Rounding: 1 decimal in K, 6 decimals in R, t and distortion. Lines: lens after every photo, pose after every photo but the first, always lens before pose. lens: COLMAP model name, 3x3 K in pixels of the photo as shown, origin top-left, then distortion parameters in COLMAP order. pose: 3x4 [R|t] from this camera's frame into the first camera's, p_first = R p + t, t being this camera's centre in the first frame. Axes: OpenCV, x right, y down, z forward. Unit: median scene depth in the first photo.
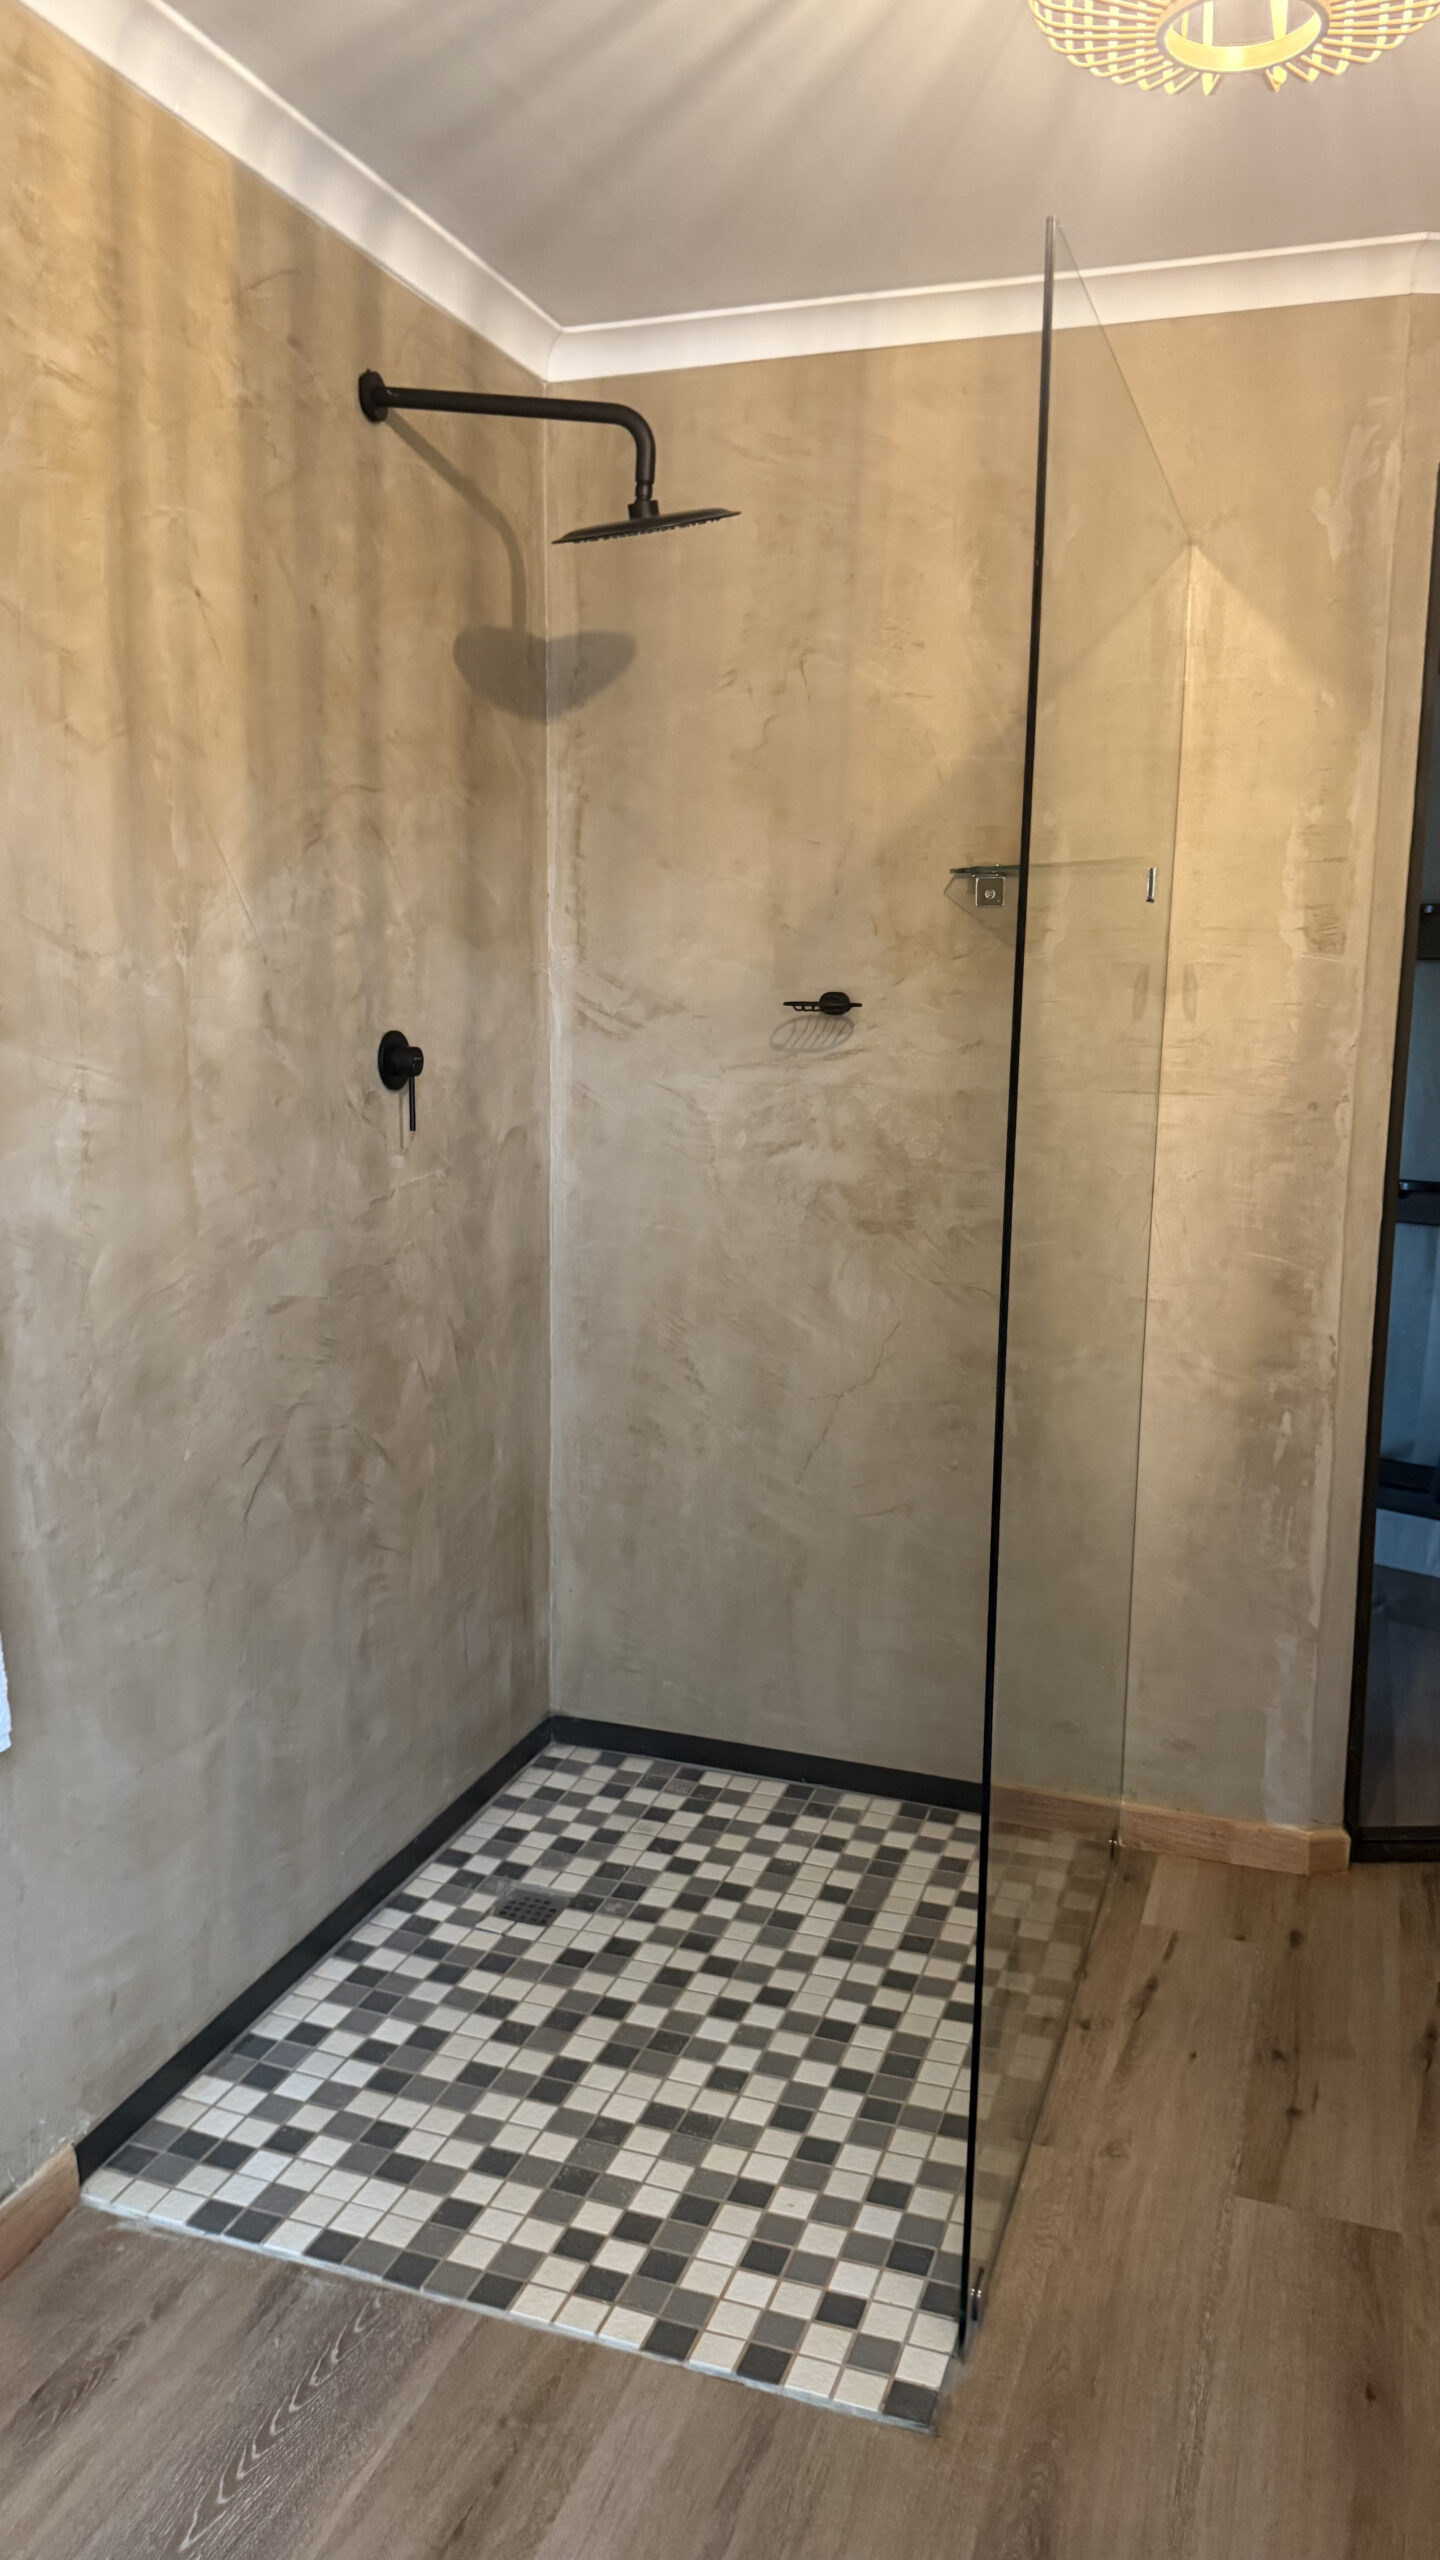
lens RADIAL K [[1813.5, 0, 631.4], [0, 1813.5, 1301.2], [0, 0, 1]] dist [0.068631, -0.096320]
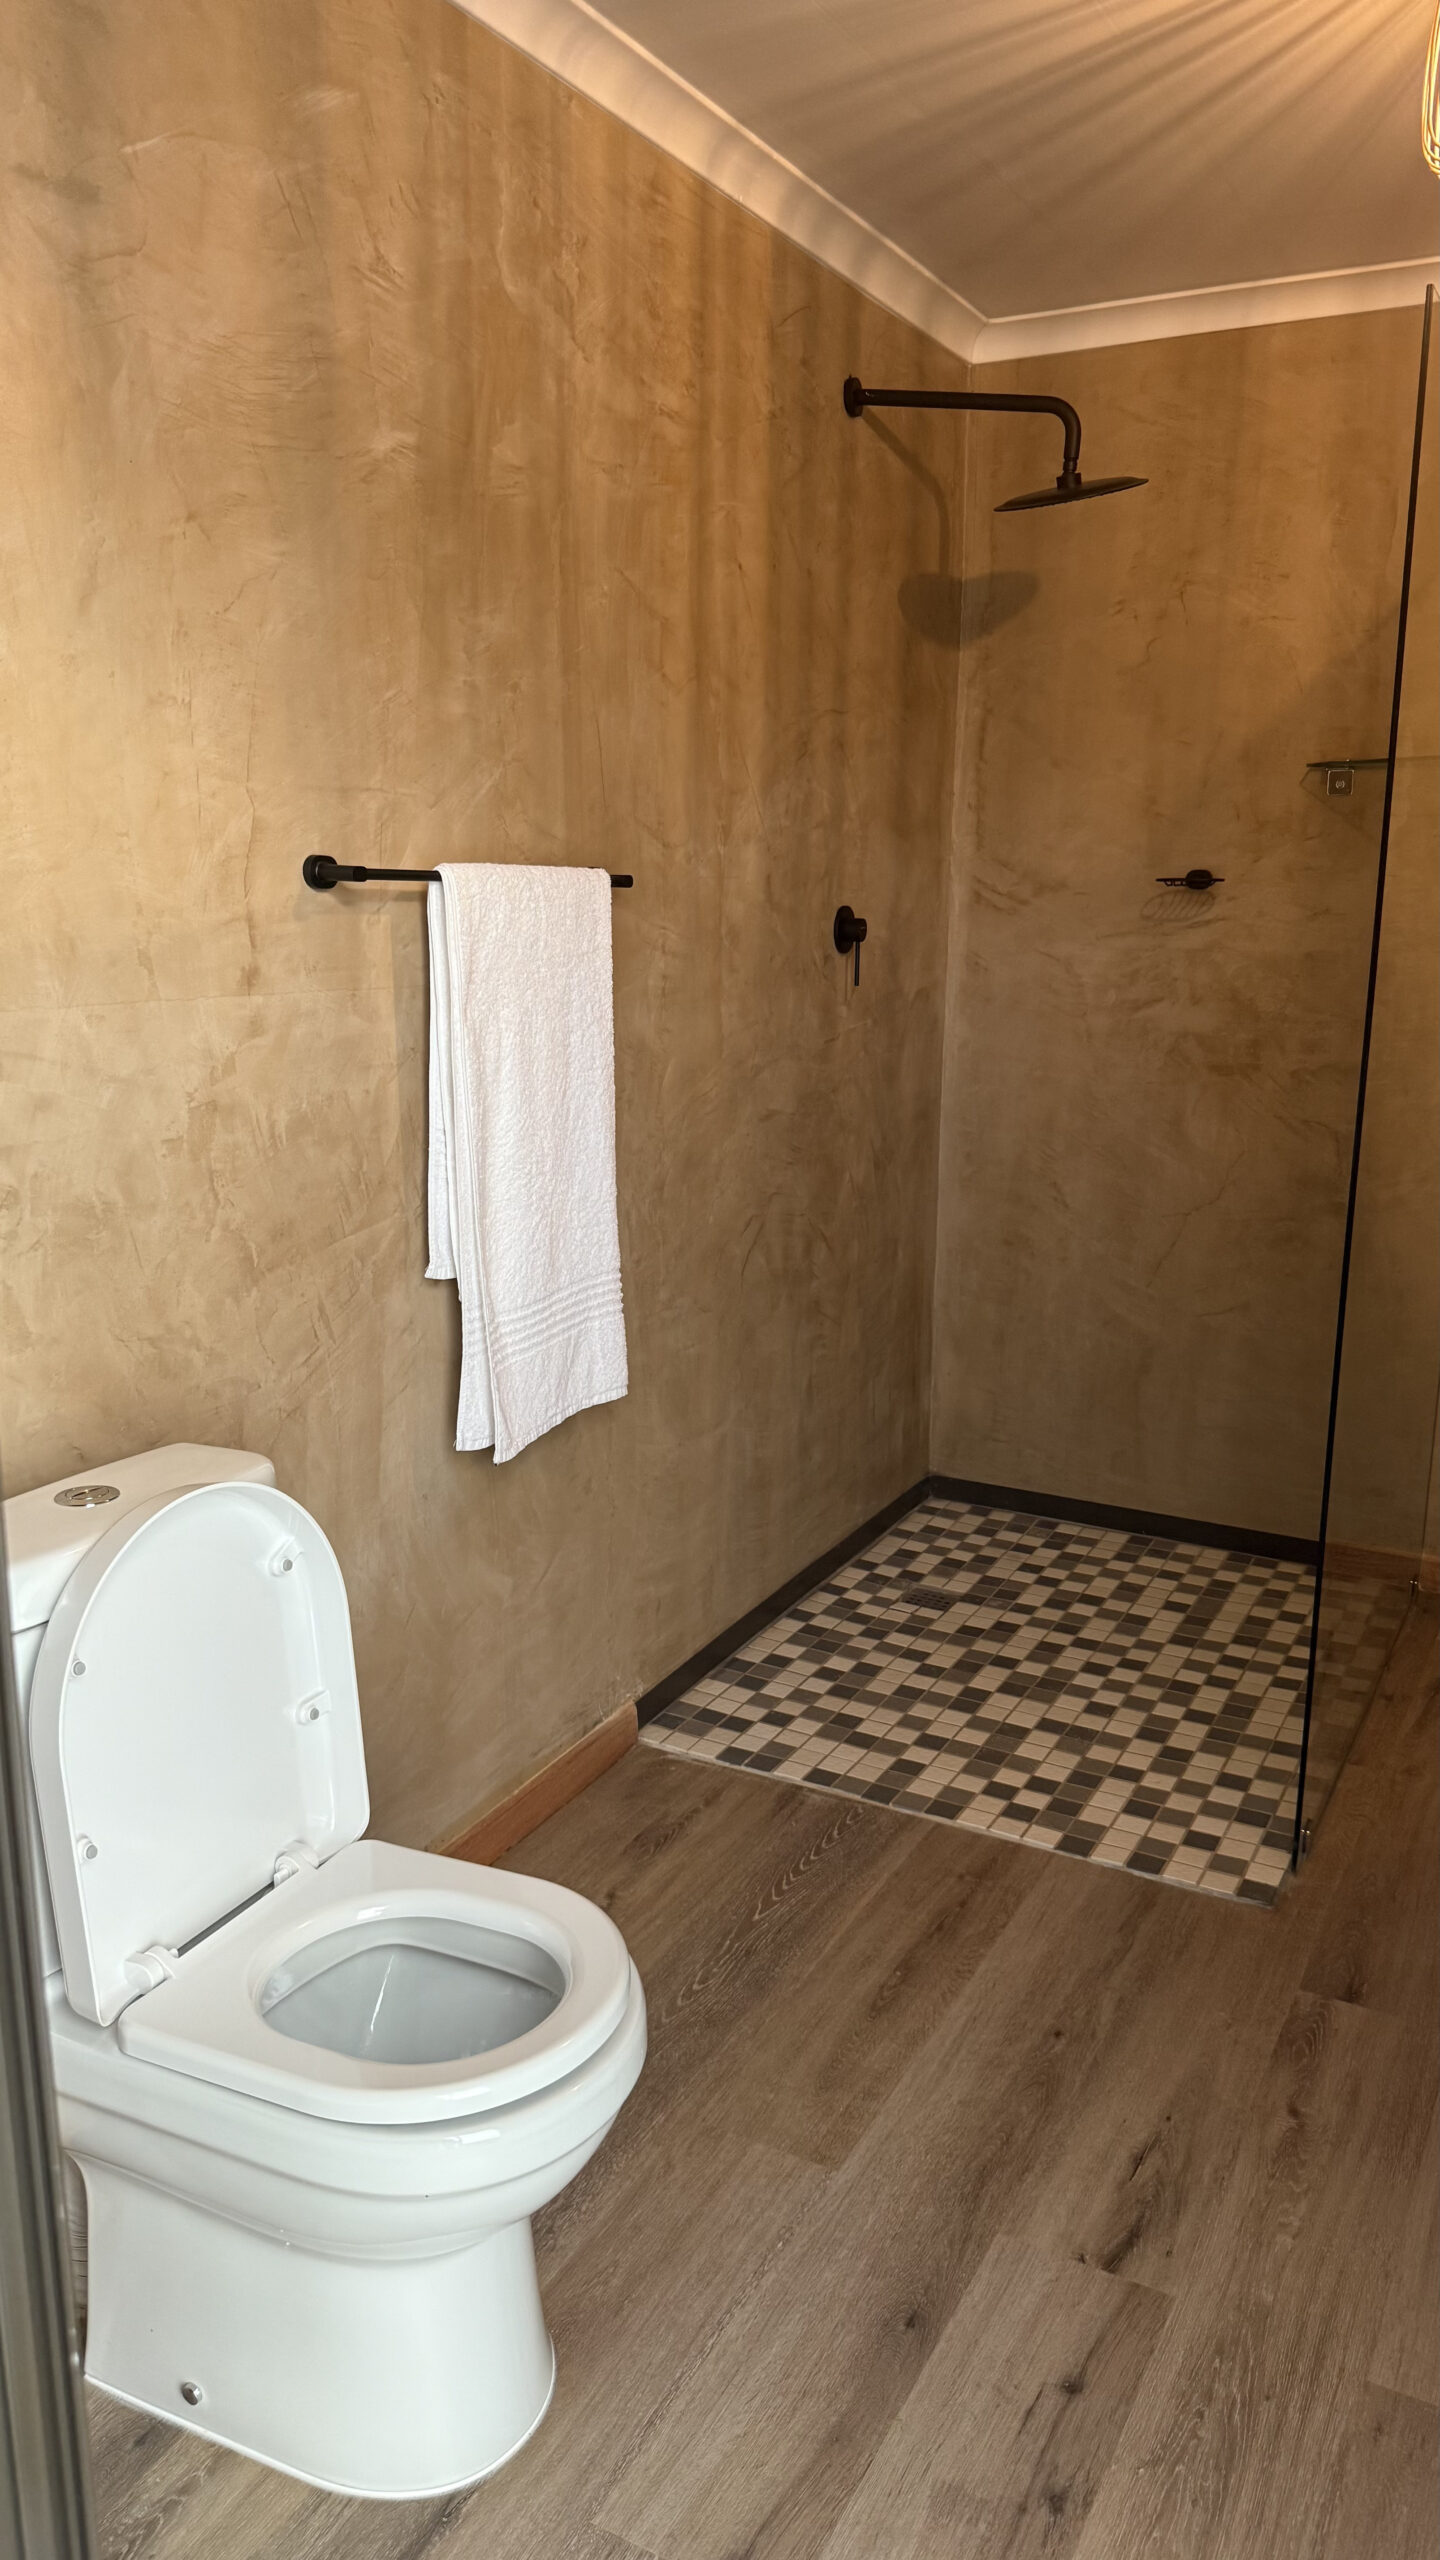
lens RADIAL K [[1813.5, 0, 623.5], [0, 1813.5, 1317.9], [0, 0, 1]] dist [0.068631, -0.096320]
pose [[0.989561, 0.023706, -0.142150, -0.106823], [-0.015568, 0.998190, 0.058089, 0.074672], [0.143270, -0.055269, 0.988139, -0.326262]]
